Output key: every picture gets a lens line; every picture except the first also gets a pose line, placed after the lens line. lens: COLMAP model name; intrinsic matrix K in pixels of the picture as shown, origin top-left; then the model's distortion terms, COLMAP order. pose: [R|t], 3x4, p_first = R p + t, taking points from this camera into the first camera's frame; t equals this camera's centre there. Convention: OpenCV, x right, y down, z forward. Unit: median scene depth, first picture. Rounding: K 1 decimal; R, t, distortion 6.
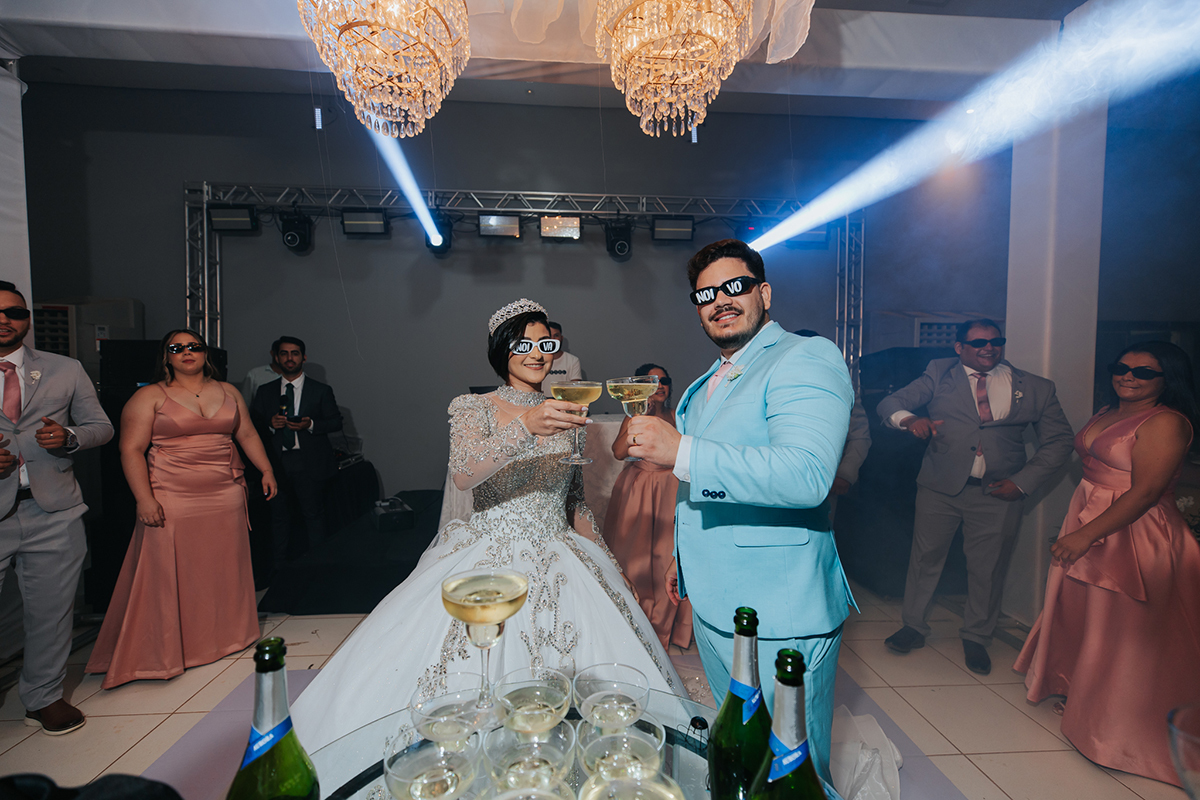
lens RADIAL K [[566.1, 0, 605.3], [0, 566.1, 402.1], [0, 0, 1]] dist [0.001544, 0.001773]
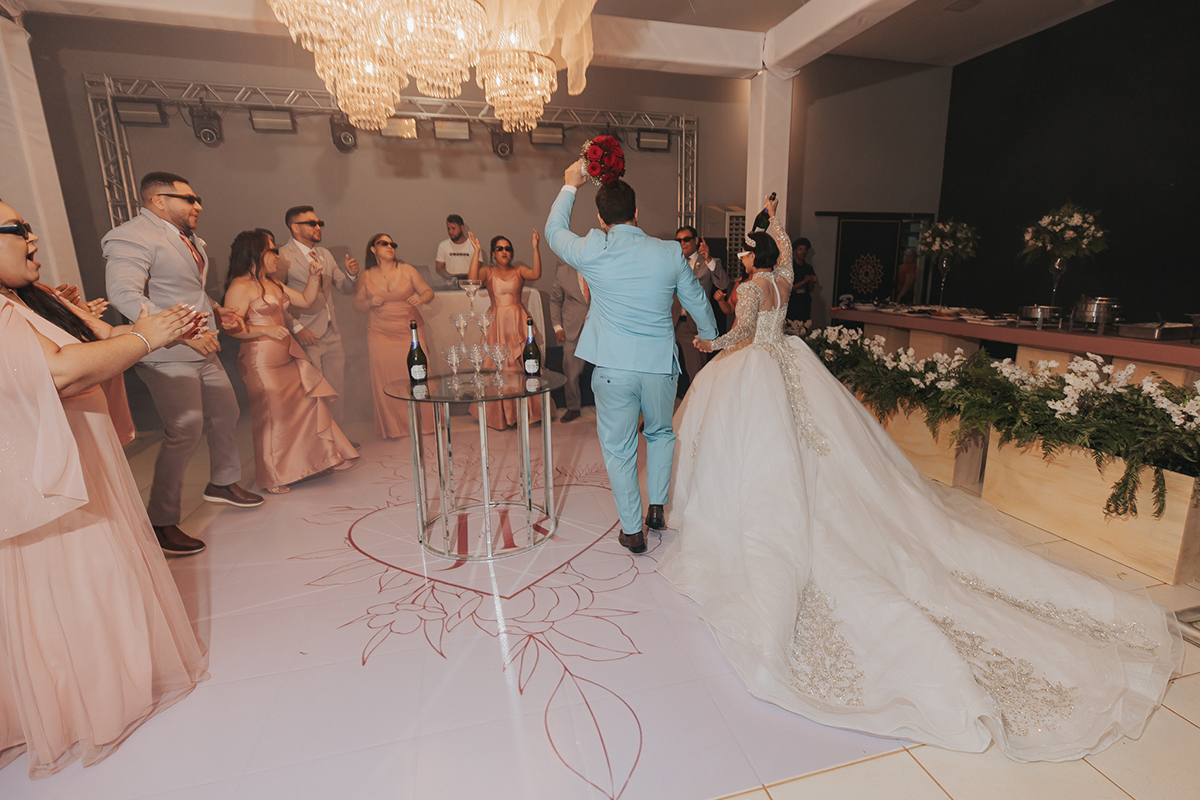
lens RADIAL K [[566.1, 0, 621.6], [0, 566.1, 389.0], [0, 0, 1]] dist [0.001544, 0.001773]
pose [[0.979615, -0.053458, 0.193639, 0.011491], [0.017260, 0.982775, 0.183997, 0.015440], [-0.200140, -0.176904, 0.963664, -0.337646]]
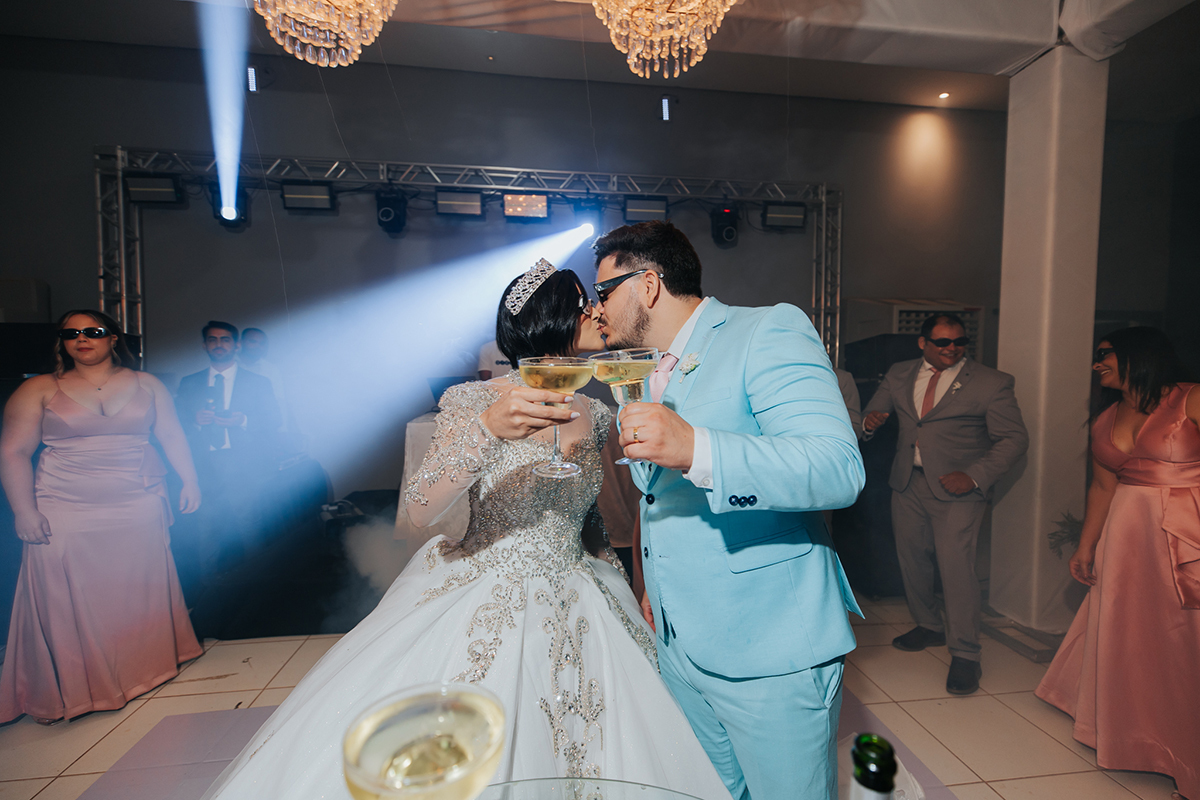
lens RADIAL K [[566.1, 0, 609.5], [0, 566.1, 401.6], [0, 0, 1]] dist [0.001544, 0.001773]
pose [[0.997537, -0.006516, 0.069843, -0.009568], [0.005491, 0.999875, 0.014856, -0.000162], [-0.069931, -0.014436, 0.997447, 0.059772]]
